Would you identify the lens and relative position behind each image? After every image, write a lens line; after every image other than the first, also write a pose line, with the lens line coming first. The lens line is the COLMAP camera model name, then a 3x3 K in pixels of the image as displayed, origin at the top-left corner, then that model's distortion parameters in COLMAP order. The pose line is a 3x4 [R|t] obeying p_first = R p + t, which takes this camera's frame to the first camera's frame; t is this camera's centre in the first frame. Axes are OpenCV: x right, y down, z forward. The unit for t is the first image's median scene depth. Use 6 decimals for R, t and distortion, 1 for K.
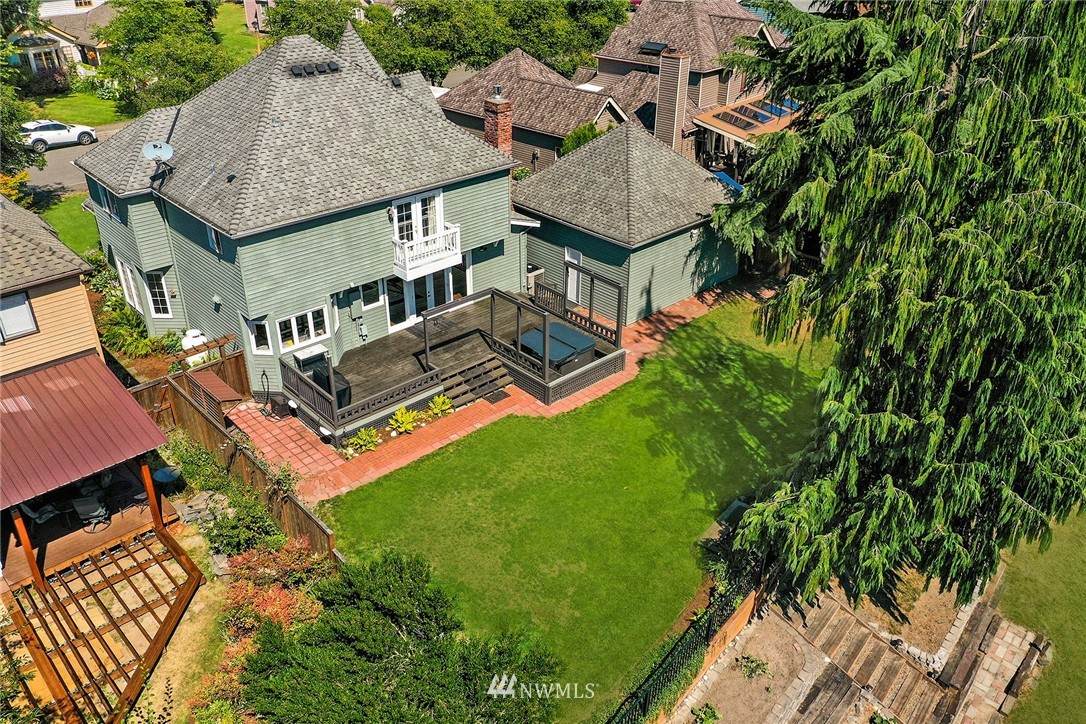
lens RADIAL K [[873.4, 0, 542.6], [0, 873.4, 363.8], [0, 0, 1]] dist [-0.006884, 0.011662]
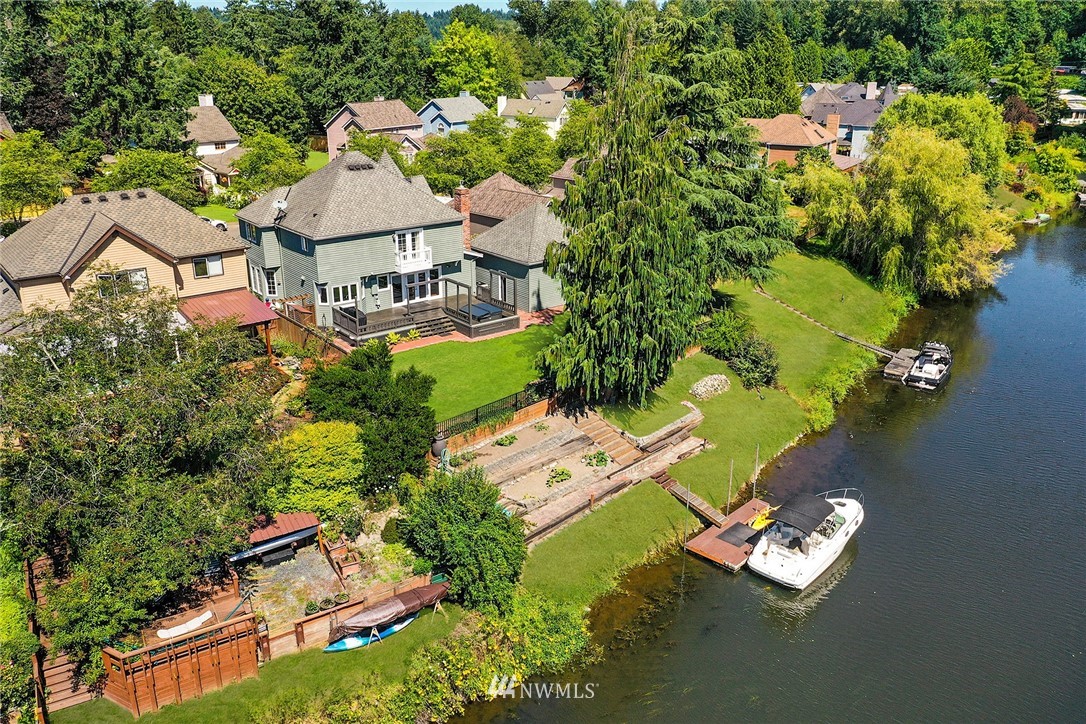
lens RADIAL K [[873.4, 0, 543.7], [0, 873.4, 360.7], [0, 0, 1]] dist [-0.006884, 0.011662]
pose [[0.997402, 0.019257, -0.069418, 0.285439], [-0.030667, 0.985438, -0.167247, 0.395006], [0.065187, 0.168941, 0.983468, -0.804151]]
